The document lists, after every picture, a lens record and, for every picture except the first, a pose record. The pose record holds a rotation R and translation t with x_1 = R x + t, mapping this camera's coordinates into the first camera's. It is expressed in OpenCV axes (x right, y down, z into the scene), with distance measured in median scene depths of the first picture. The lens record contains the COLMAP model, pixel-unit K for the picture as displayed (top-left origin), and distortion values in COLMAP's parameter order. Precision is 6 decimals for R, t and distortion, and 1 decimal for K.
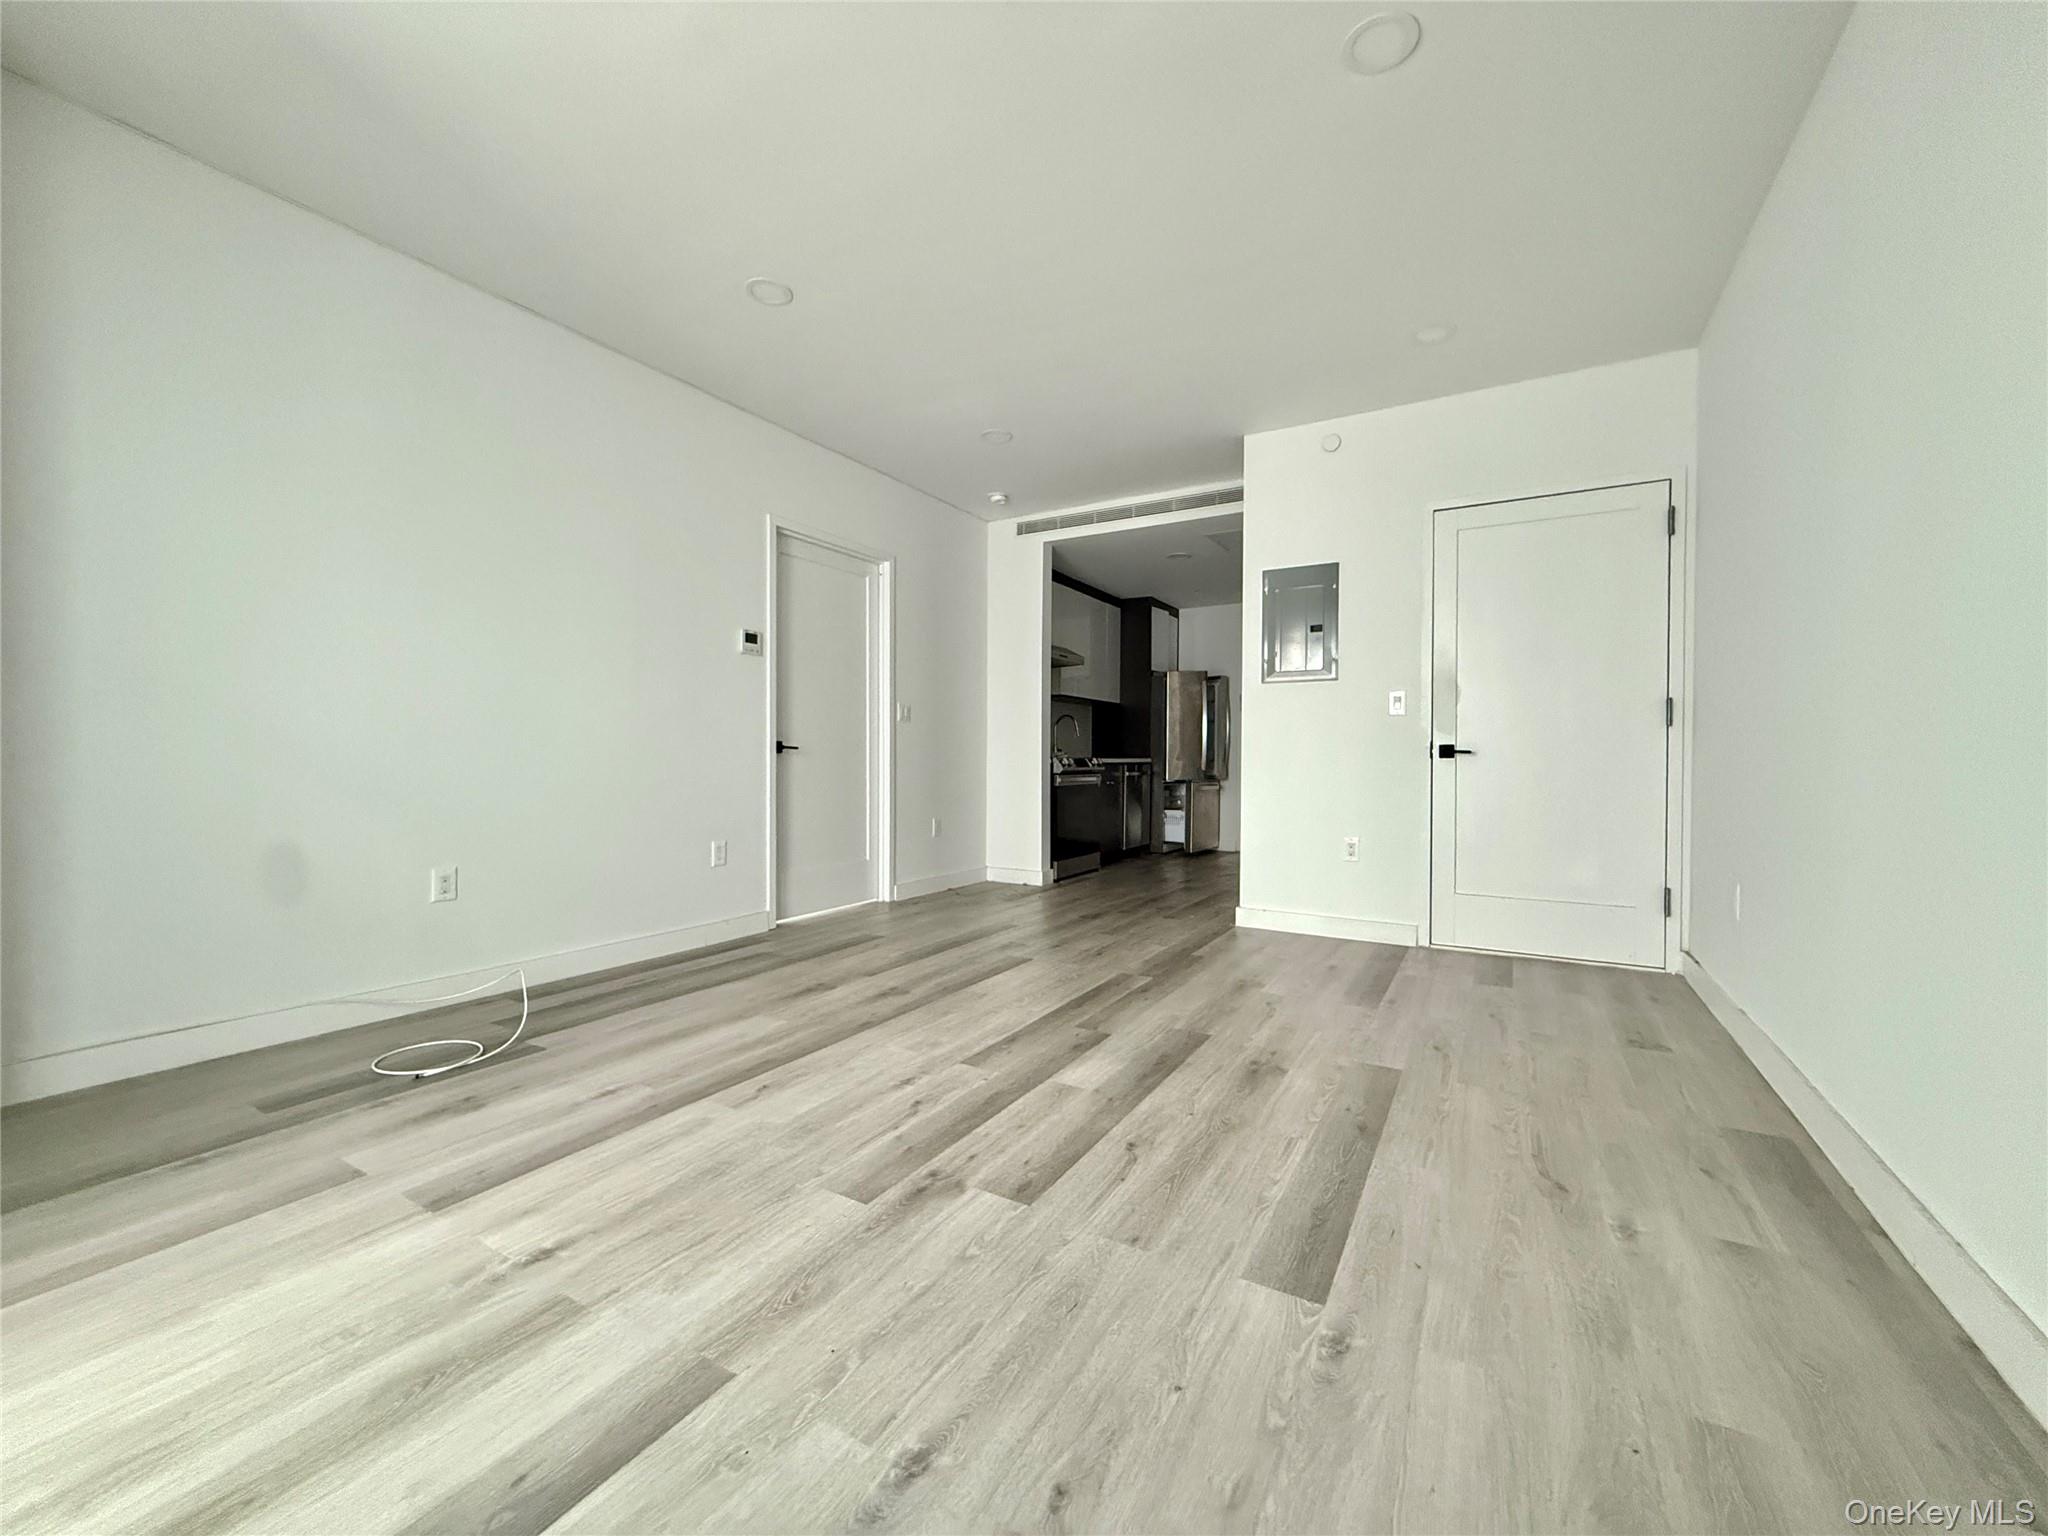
lens RADIAL K [[821.5, 0, 1019.0], [0, 821.5, 766.2], [0, 0, 1]] dist [0.002174, 0.000202]
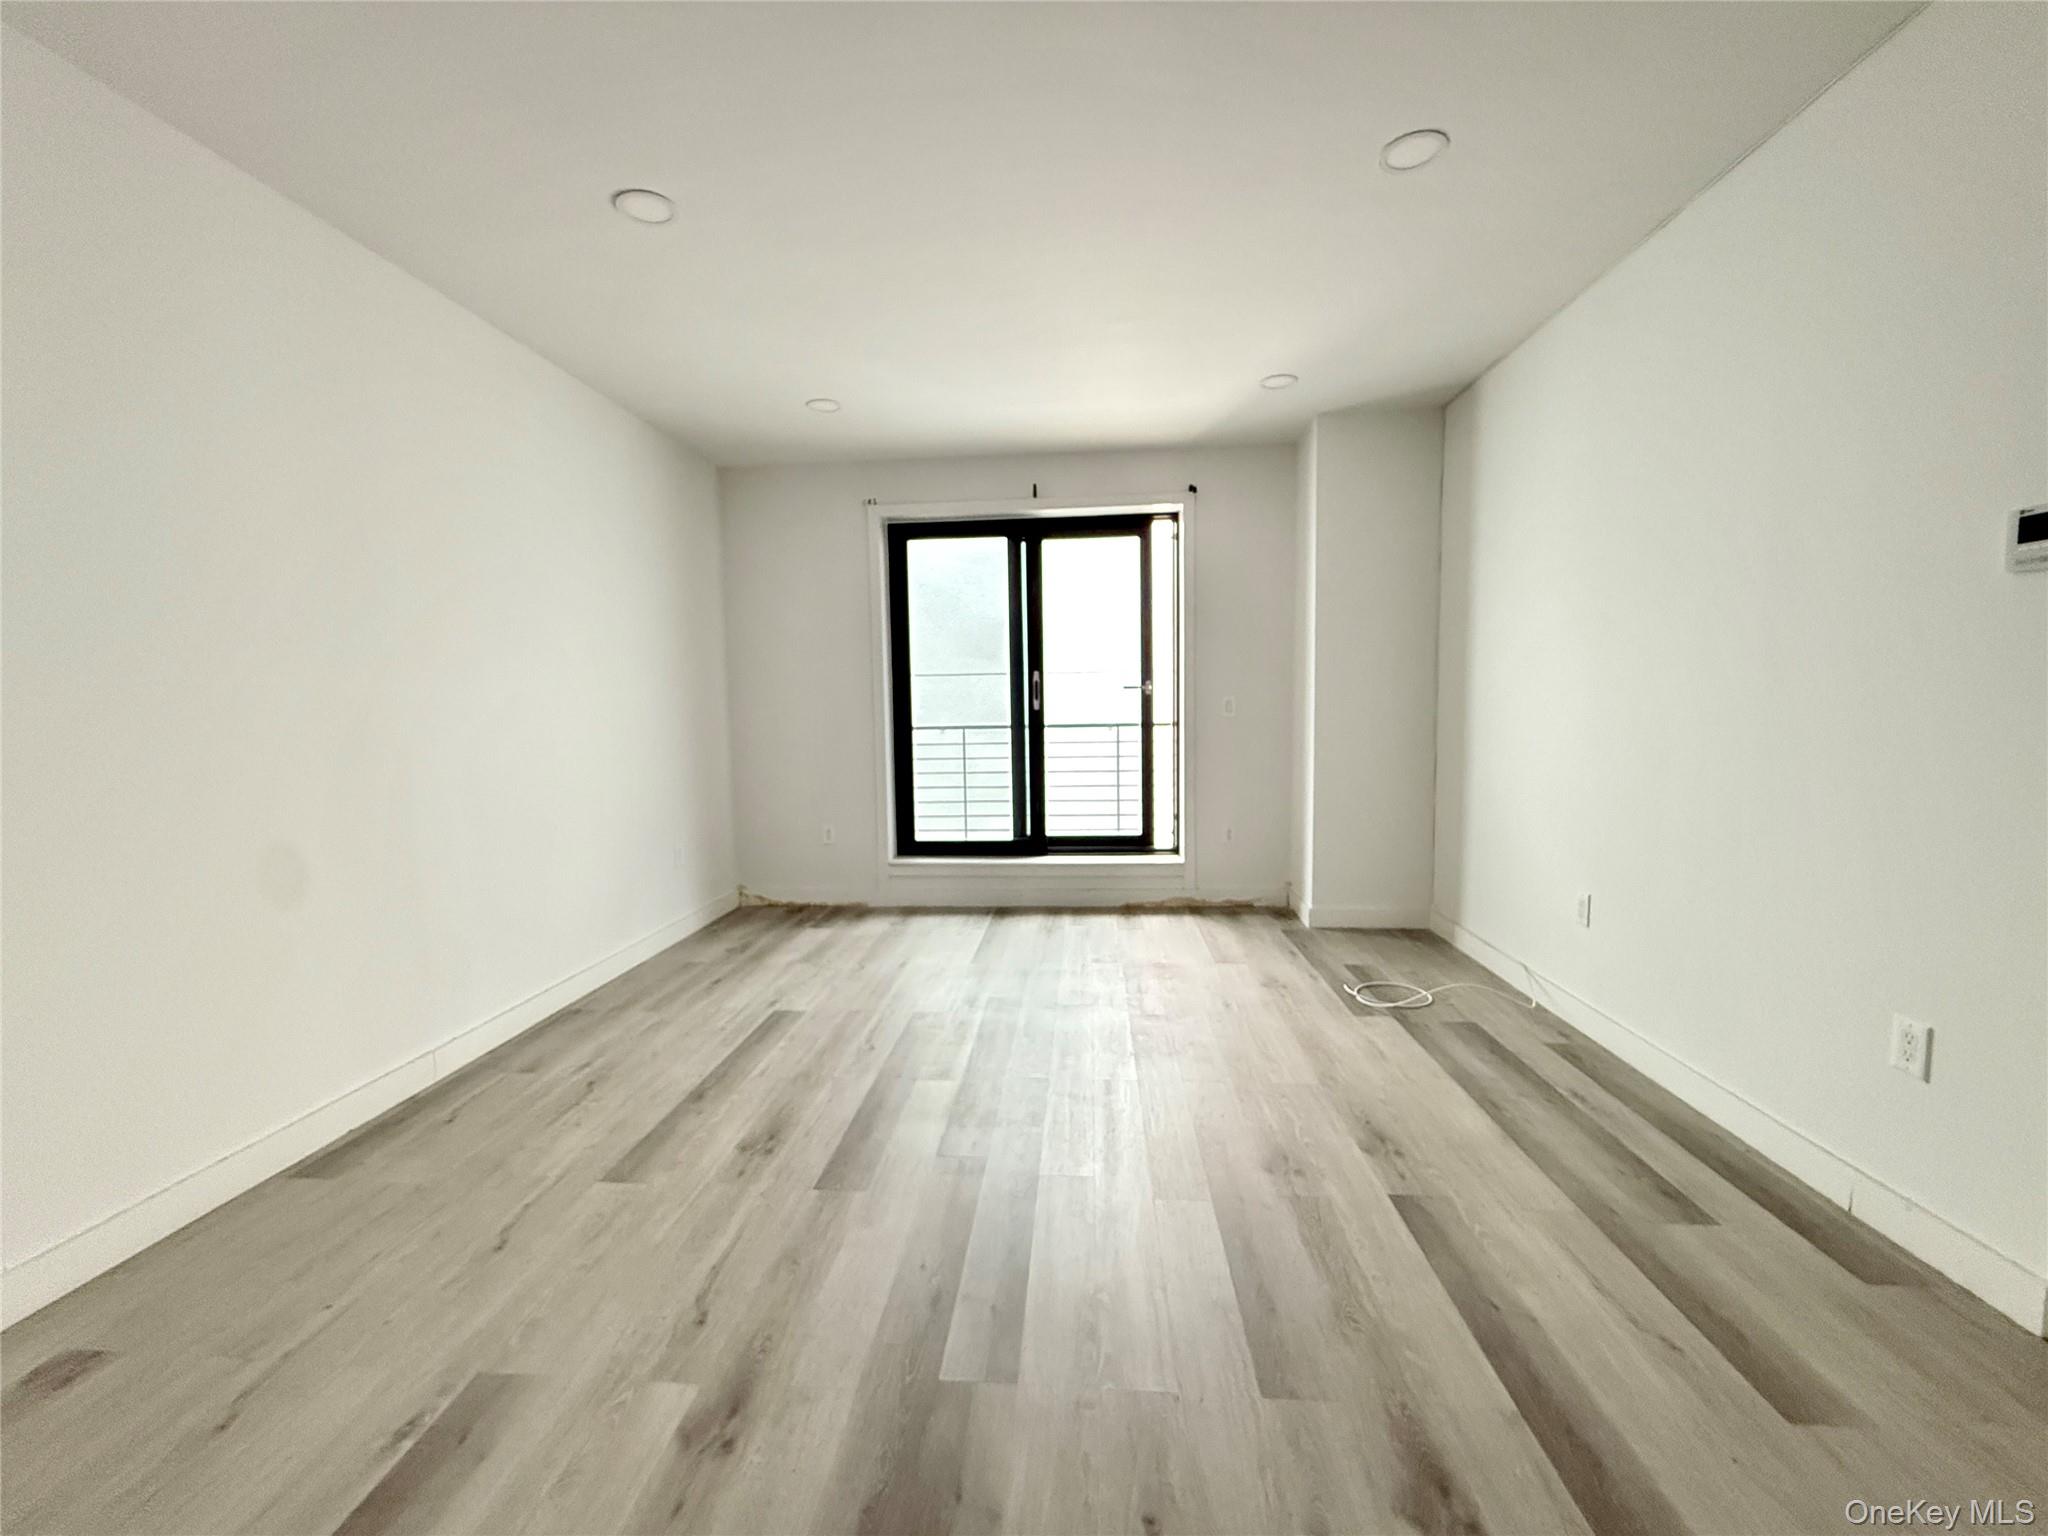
lens RADIAL K [[821.5, 0, 1025.9], [0, 821.5, 774.8], [0, 0, 1]] dist [0.002174, 0.000202]
pose [[-0.894902, 0.048058, -0.443667, 0.477752], [0.008441, 0.995830, 0.090841, -0.160526], [0.446183, 0.077548, -0.891576, 2.197630]]
